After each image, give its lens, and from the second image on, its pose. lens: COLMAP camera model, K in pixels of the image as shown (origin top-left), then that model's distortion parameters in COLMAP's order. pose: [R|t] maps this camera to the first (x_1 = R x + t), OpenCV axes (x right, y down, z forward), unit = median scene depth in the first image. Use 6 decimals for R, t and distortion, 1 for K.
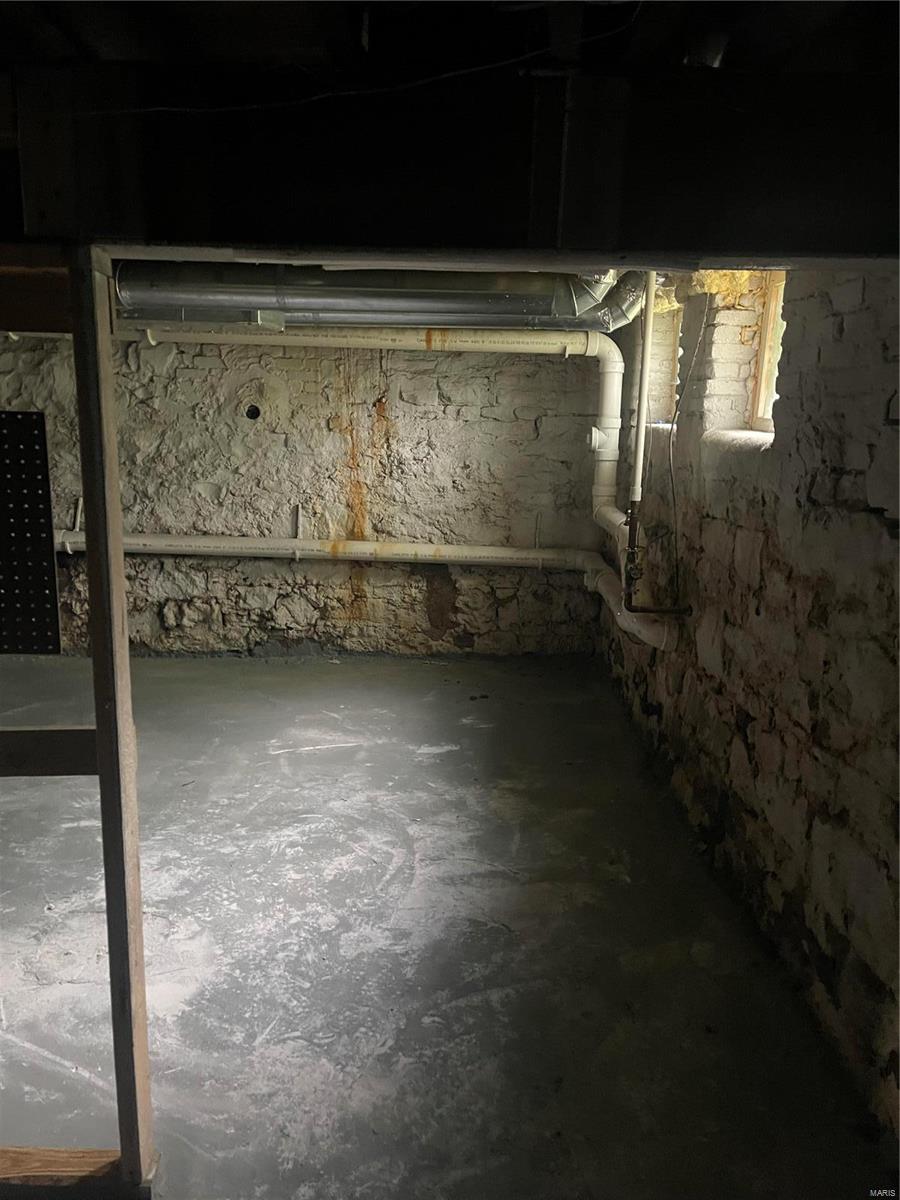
lens RADIAL K [[908.5, 0, 450.8], [0, 908.5, 612.0], [0, 0, 1]] dist [0.040160, -0.043931]
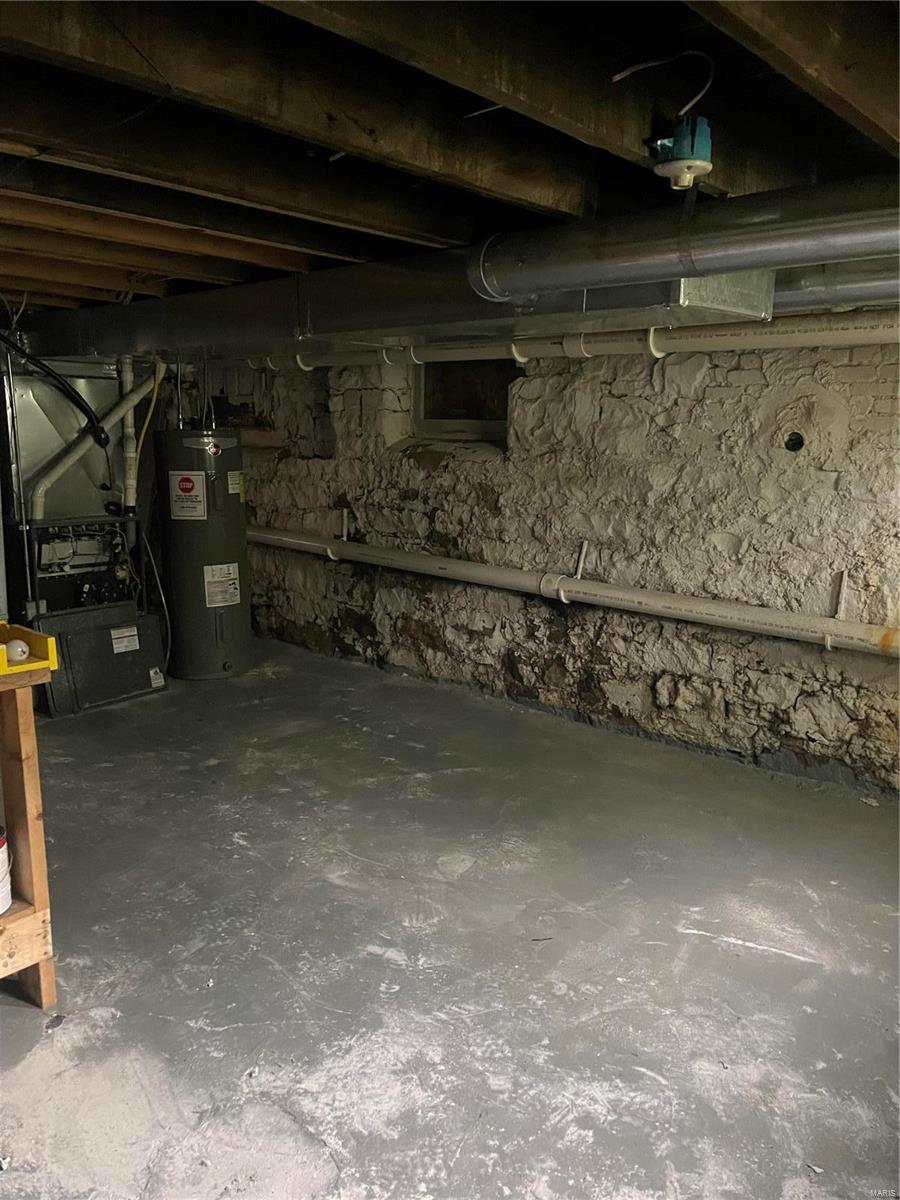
lens RADIAL K [[908.5, 0, 450.8], [0, 908.5, 612.0], [0, 0, 1]] dist [0.040160, -0.043931]
pose [[0.737773, 0.124733, -0.663424, 0.082044], [-0.148529, 0.988691, 0.020714, -0.056036], [0.658505, 0.083256, 0.747957, 0.270285]]
